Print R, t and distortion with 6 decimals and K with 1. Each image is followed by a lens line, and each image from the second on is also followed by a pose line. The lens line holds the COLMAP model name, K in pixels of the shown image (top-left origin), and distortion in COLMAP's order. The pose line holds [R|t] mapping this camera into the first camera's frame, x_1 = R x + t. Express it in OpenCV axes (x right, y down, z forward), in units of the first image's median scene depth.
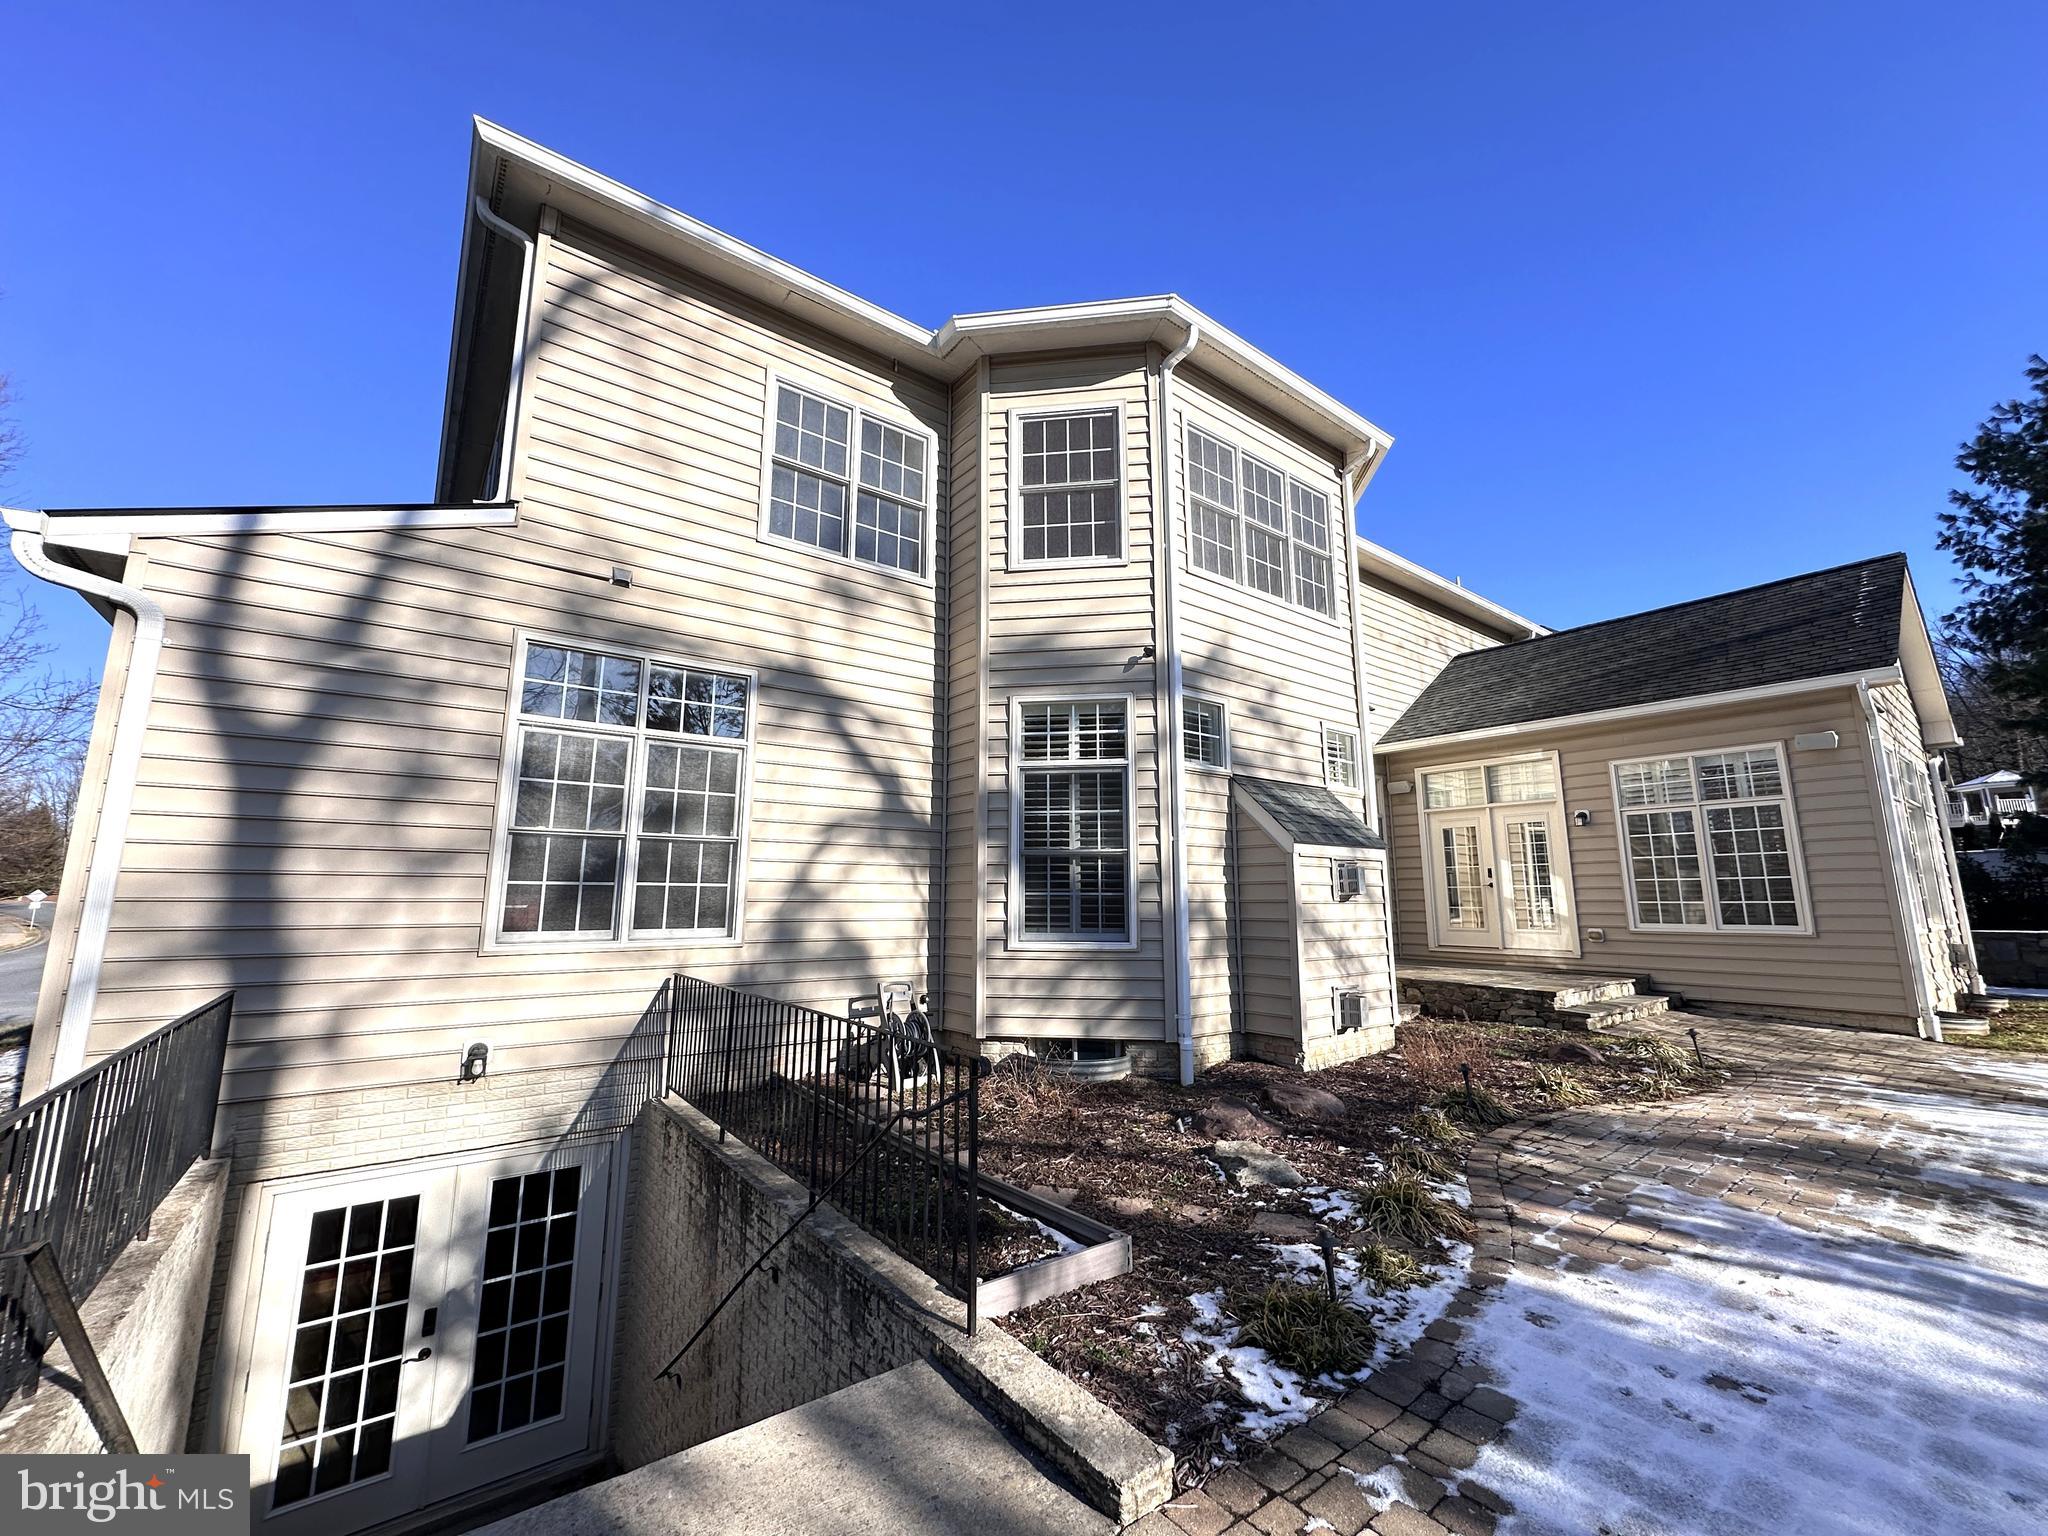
lens RADIAL K [[814.4, 0, 1030.3], [0, 814.4, 760.3], [0, 0, 1]] dist [-0.000070, -0.000782]
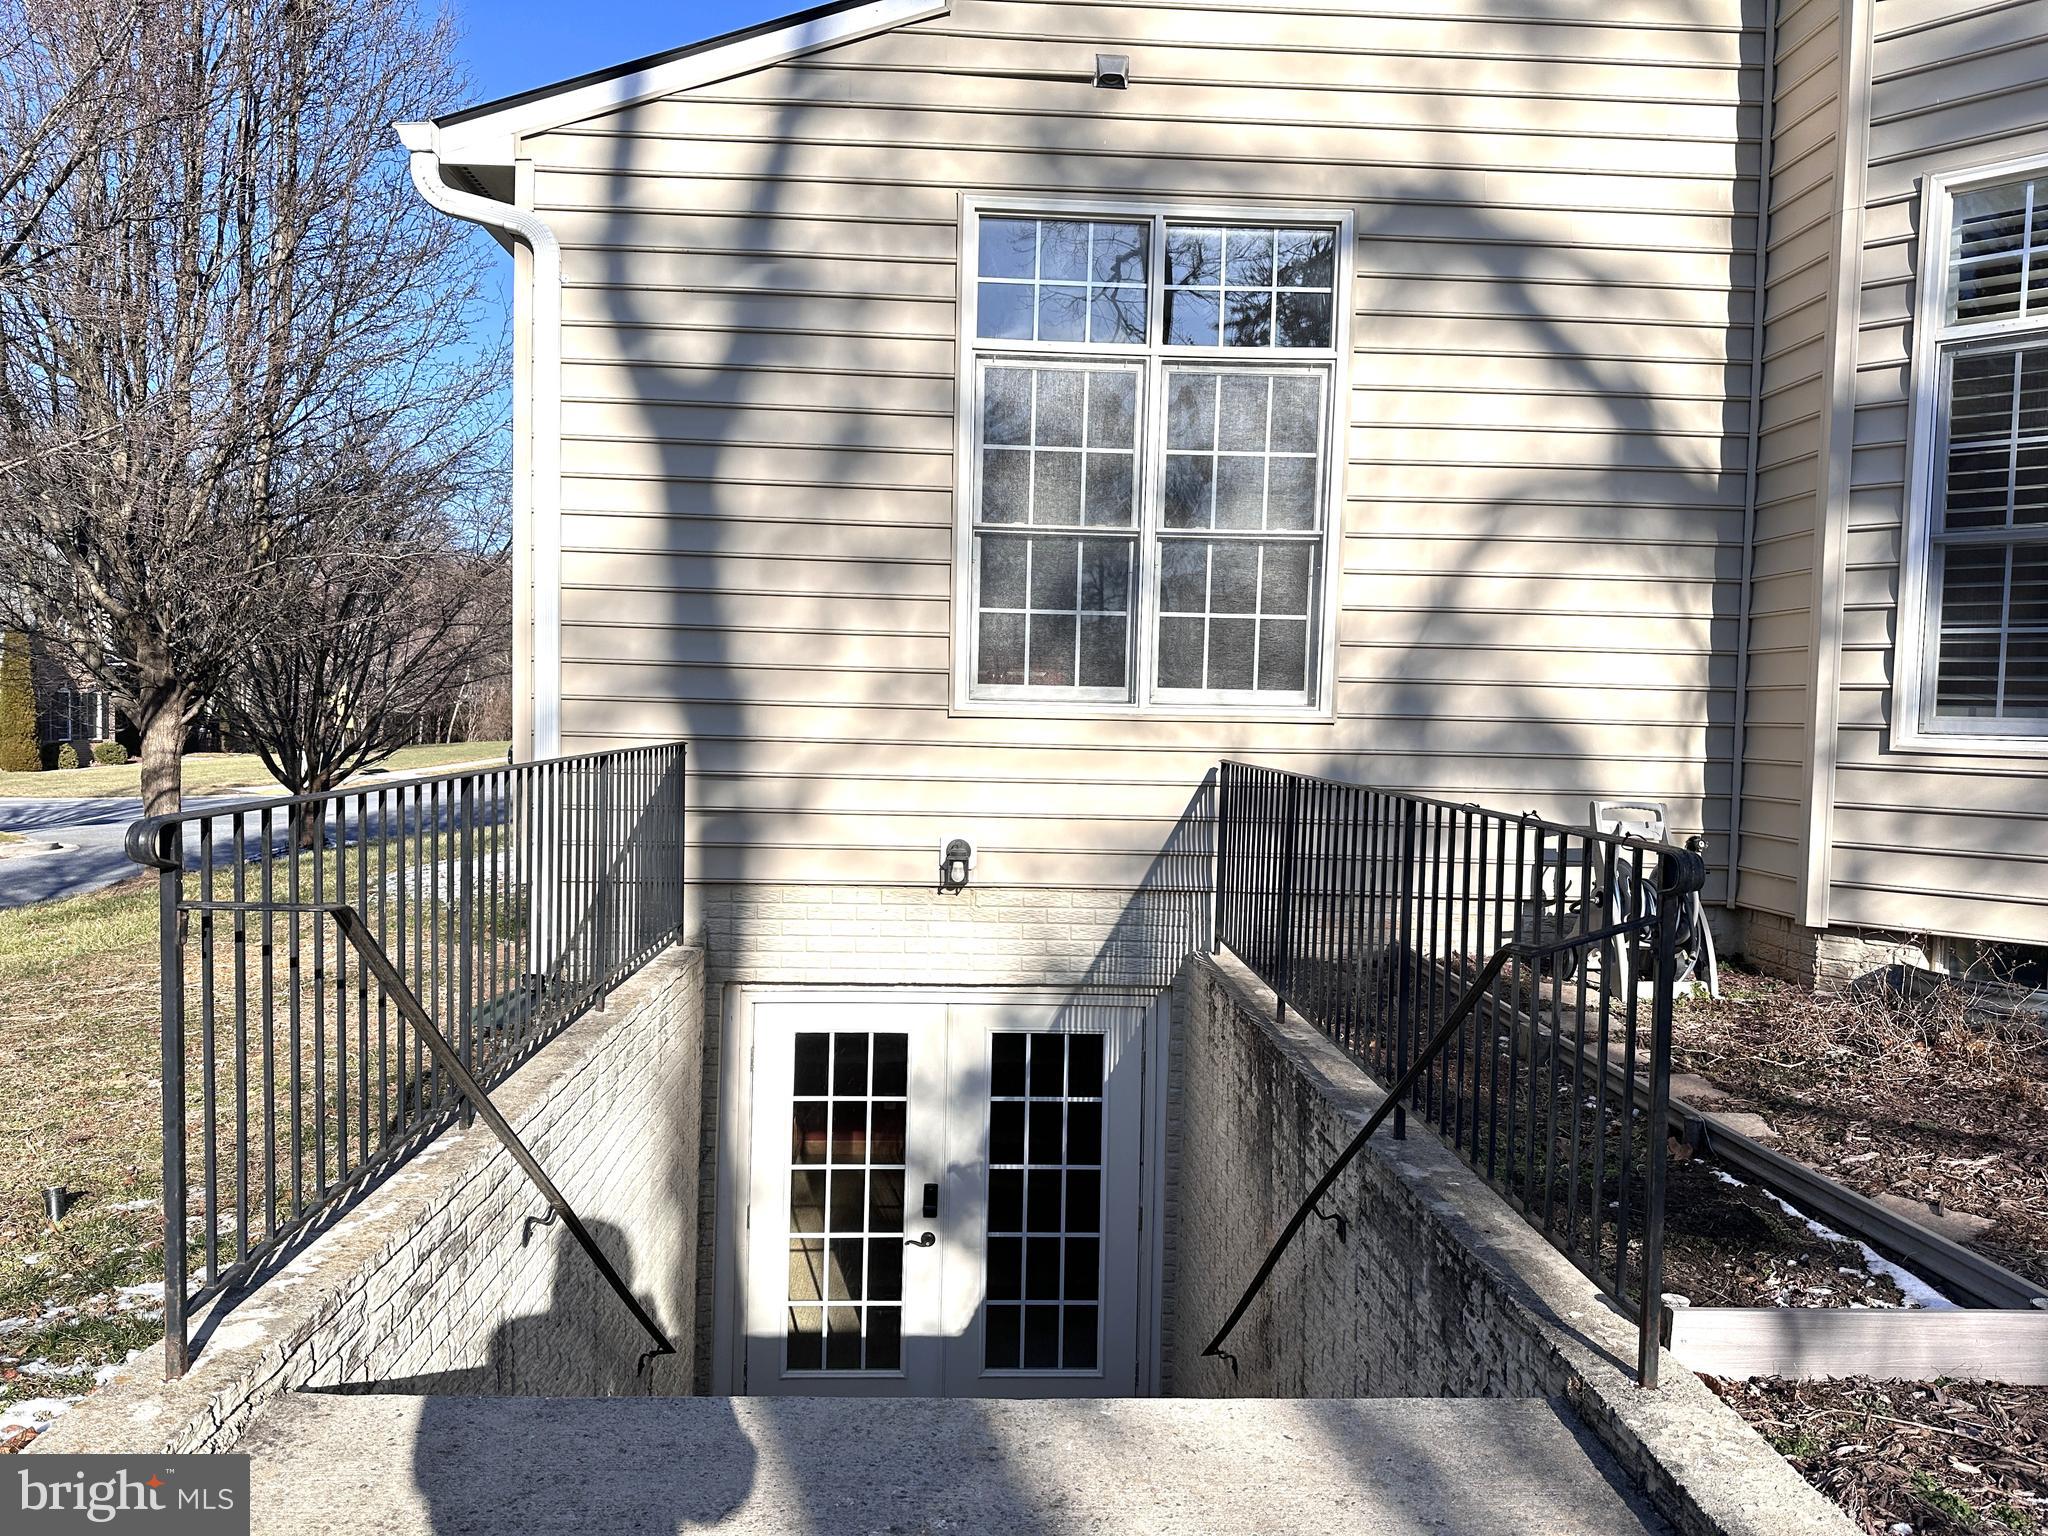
lens RADIAL K [[1436.6, 0, 1036.8], [0, 1436.6, 782.8], [0, 0, 1]] dist [0.050075, -0.053921]
pose [[0.822510, 0.046272, -0.566865, 0.055110], [0.074054, 0.979488, 0.187404, 0.078739], [0.563909, -0.196120, 0.802212, 0.078655]]
